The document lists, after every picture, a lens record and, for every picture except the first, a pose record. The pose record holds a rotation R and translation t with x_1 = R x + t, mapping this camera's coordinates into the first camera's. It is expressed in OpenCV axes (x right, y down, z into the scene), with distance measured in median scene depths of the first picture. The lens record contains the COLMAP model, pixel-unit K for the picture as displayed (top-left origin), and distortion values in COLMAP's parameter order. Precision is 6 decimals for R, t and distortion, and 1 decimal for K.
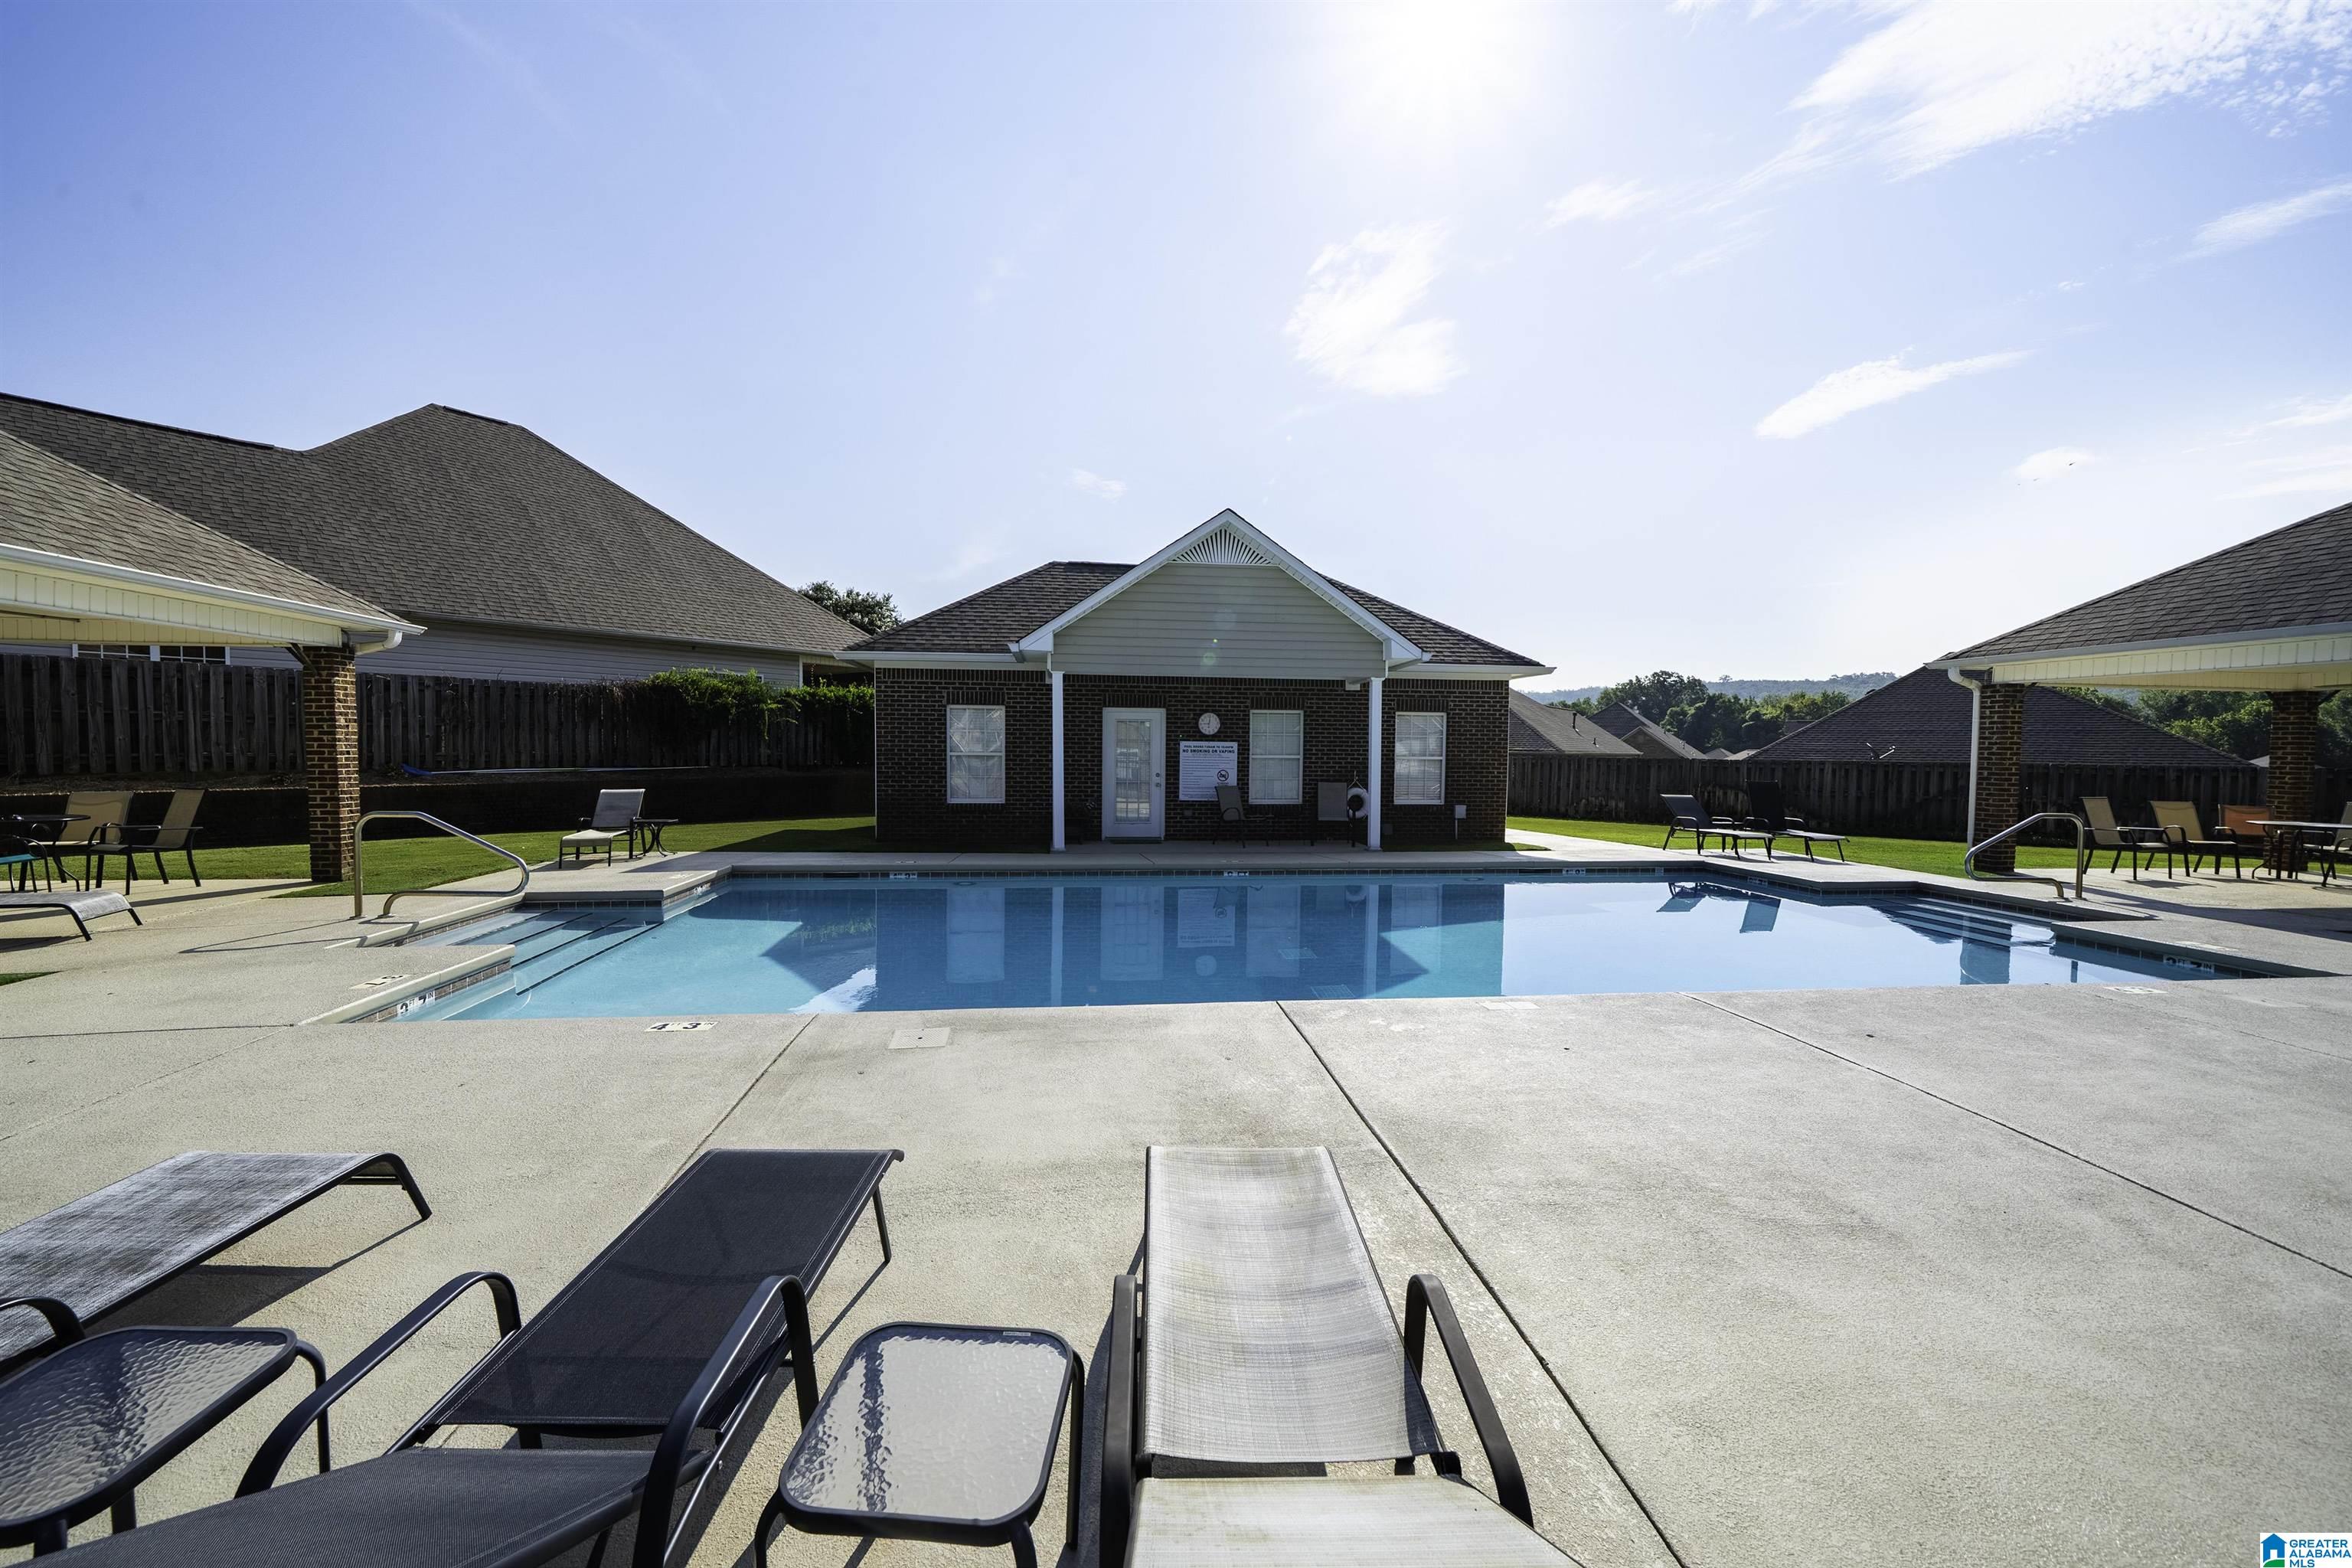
lens RADIAL K [[898.2, 0, 1184.7], [0, 898.2, 797.0], [0, 0, 1]] dist [0.000826, -0.000082]
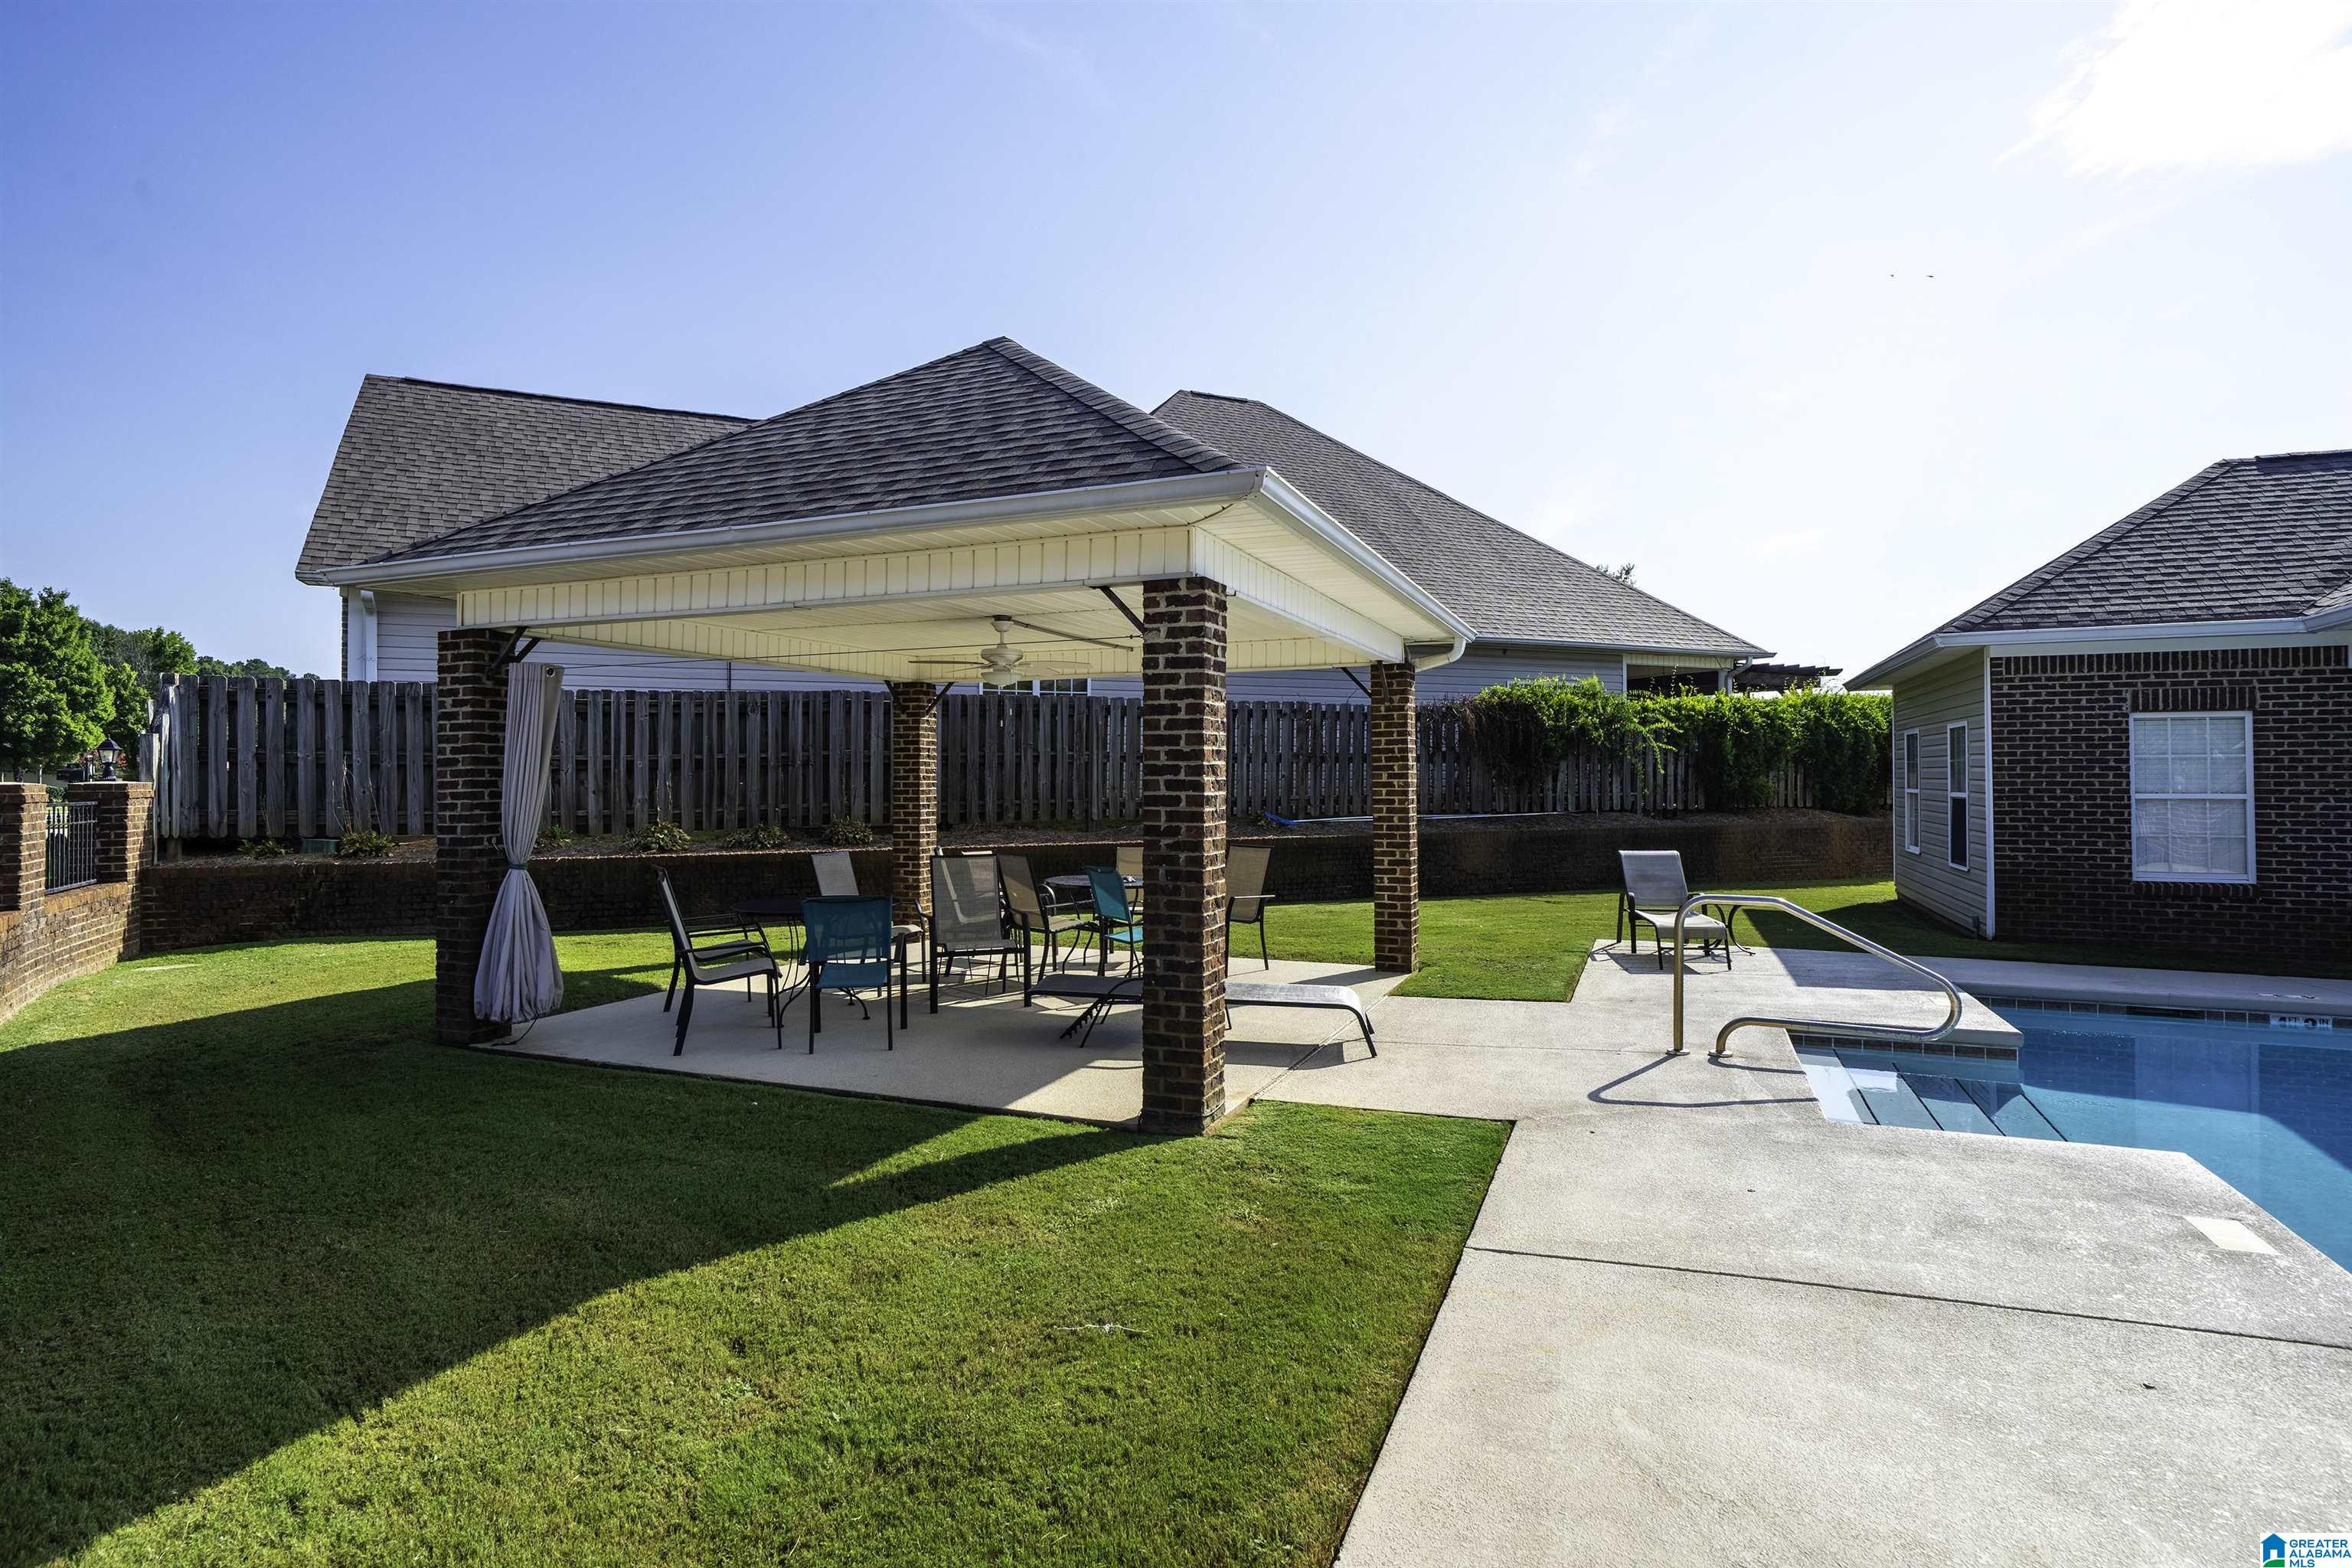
lens RADIAL K [[1198.3, 0, 1156.9], [0, 1198.3, 777.6], [0, 0, 1]] dist [-0.000576, 0.000514]
pose [[0.871397, -0.009929, -0.490479, -0.423820], [-0.016644, 0.998621, -0.049786, -0.010588], [0.490297, 0.051547, 0.870030, 0.006678]]
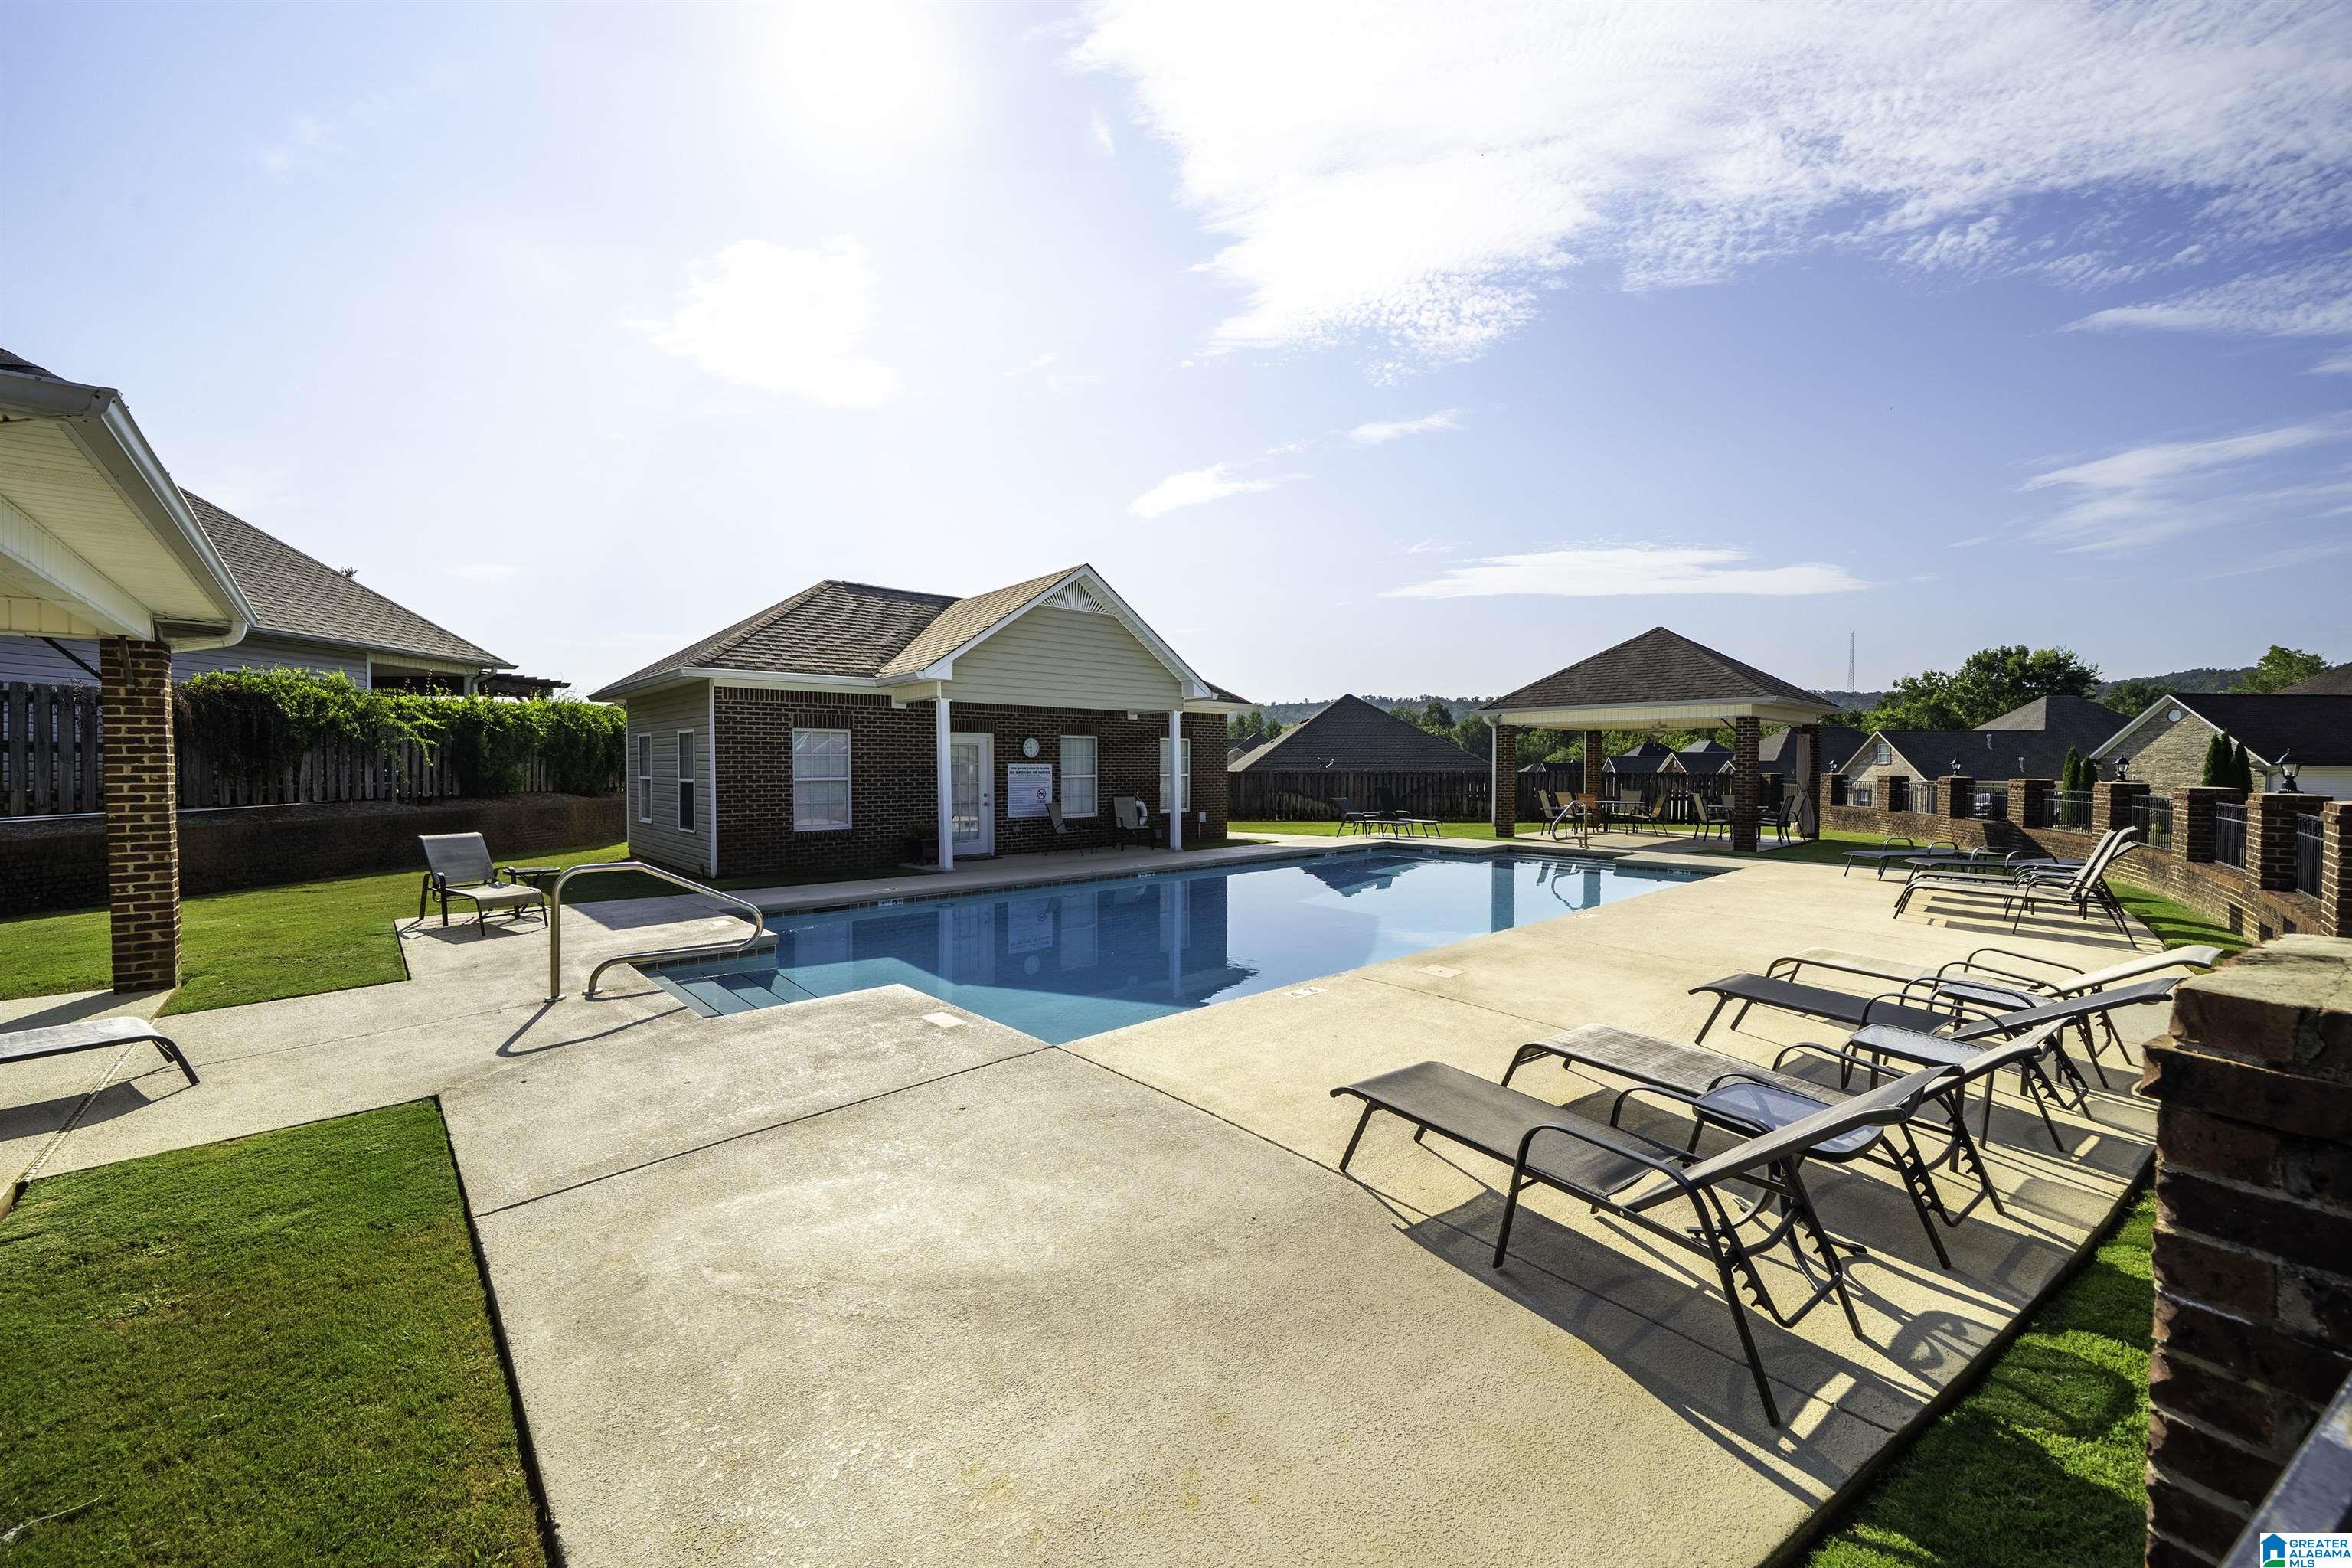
lens RADIAL K [[898.2, 0, 1152.3], [0, 898.2, 774.6], [0, 0, 1]] dist [0.000826, -0.000082]
pose [[0.819486, -0.017429, 0.572834, -0.484771], [0.039862, 0.998850, -0.026635, -0.012713], [-0.571711, 0.044661, 0.819238, 0.008658]]
